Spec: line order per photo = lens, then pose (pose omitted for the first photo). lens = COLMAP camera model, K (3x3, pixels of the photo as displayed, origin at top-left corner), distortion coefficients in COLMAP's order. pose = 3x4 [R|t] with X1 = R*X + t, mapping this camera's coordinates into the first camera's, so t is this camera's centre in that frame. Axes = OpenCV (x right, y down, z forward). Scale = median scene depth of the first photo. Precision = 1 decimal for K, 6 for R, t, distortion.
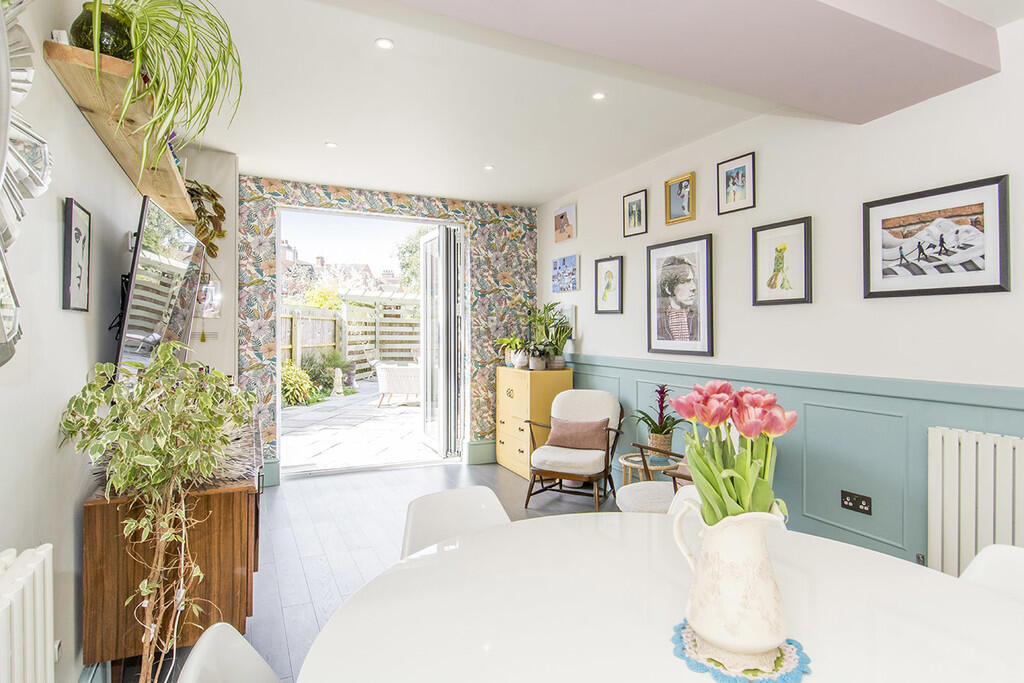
lens RADIAL K [[551.3, 0, 510.9], [0, 551.3, 334.9], [0, 0, 1]] dist [0.001683, 0.000035]
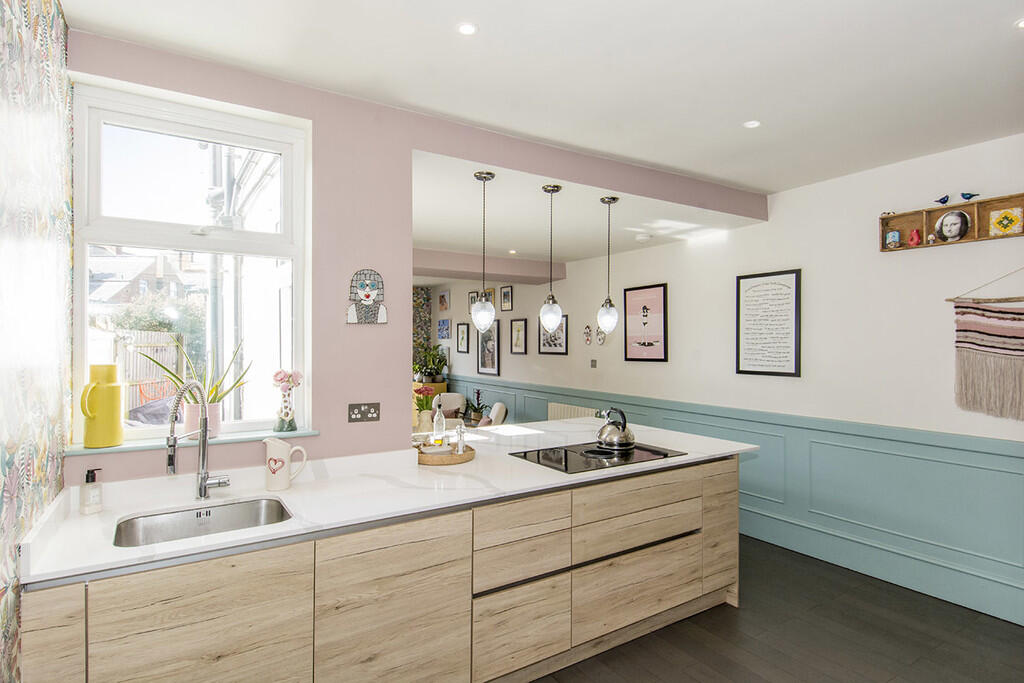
lens RADIAL K [[544.4, 0, 507.9], [0, 544.4, 344.1], [0, 0, 1]] dist [-0.002175, -0.000547]
pose [[0.995161, -0.002806, 0.098213, 0.135368], [0.003258, 0.999985, -0.004447, -0.055039], [-0.098199, 0.004745, 0.995155, -0.805704]]
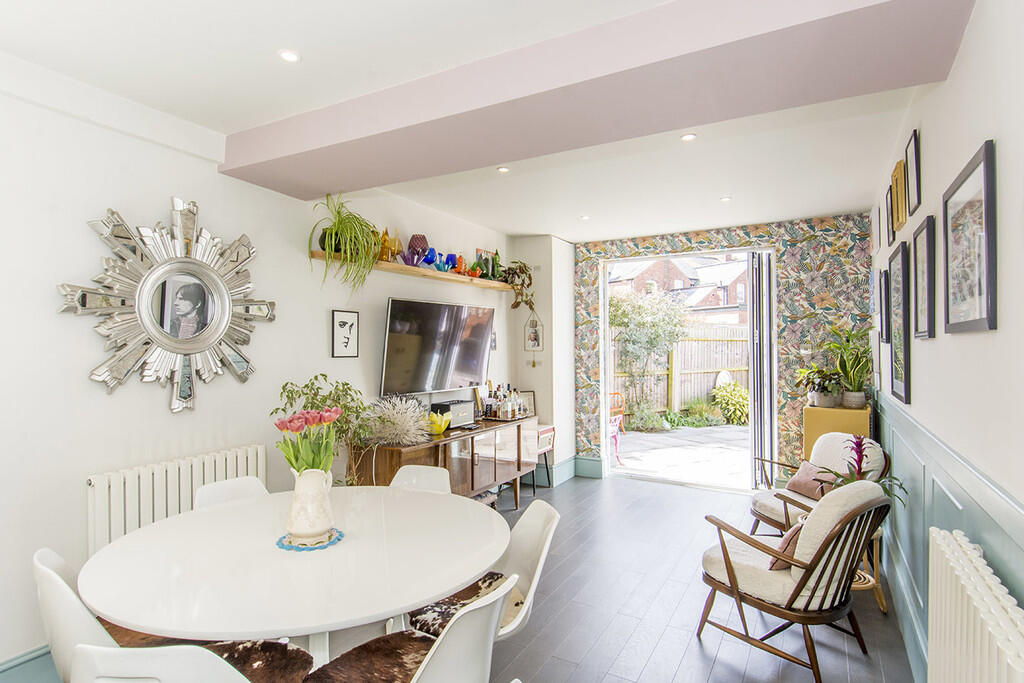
lens RADIAL K [[549.9, 0, 517.3], [0, 549.9, 350.2], [0, 0, 1]] dist [-0.002889, -0.001640]
pose [[0.561520, -0.001965, -0.827461, 0.497043], [-0.001552, 0.999993, -0.003428, -0.021901], [0.827461, 0.003209, 0.561513, 0.114701]]
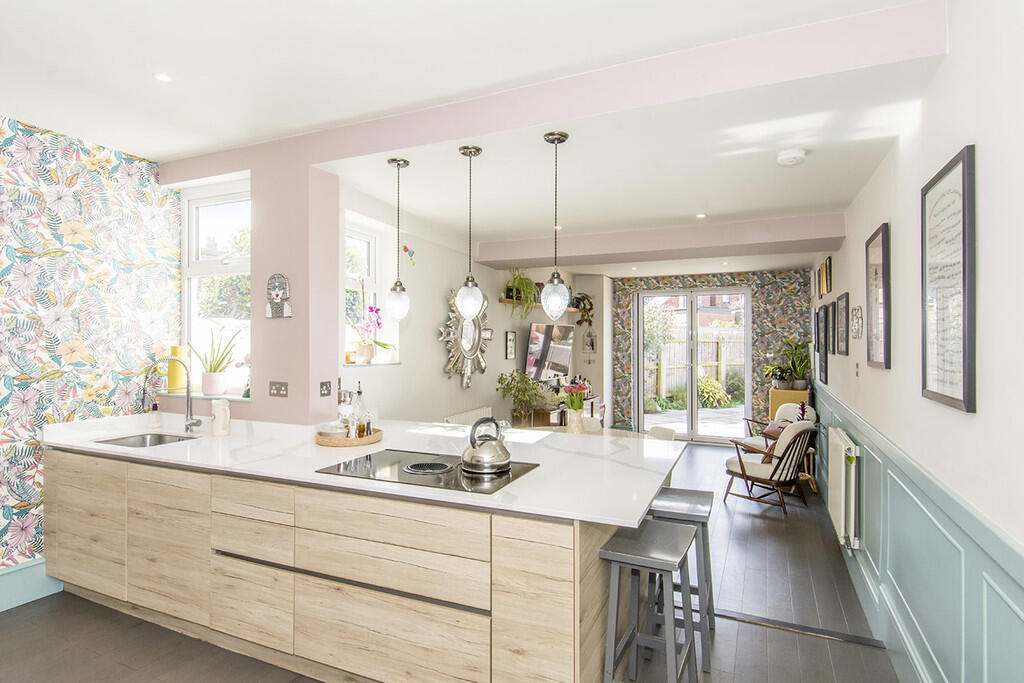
lens RADIAL K [[549.9, 0, 509.1], [0, 549.9, 343.9], [0, 0, 1]] dist [0.001851, -0.001108]
pose [[0.615838, 0.000956, -0.787872, 0.746767], [-0.005965, 0.999976, -0.003450, -0.045634], [0.787850, 0.006824, 0.615829, -0.451702]]
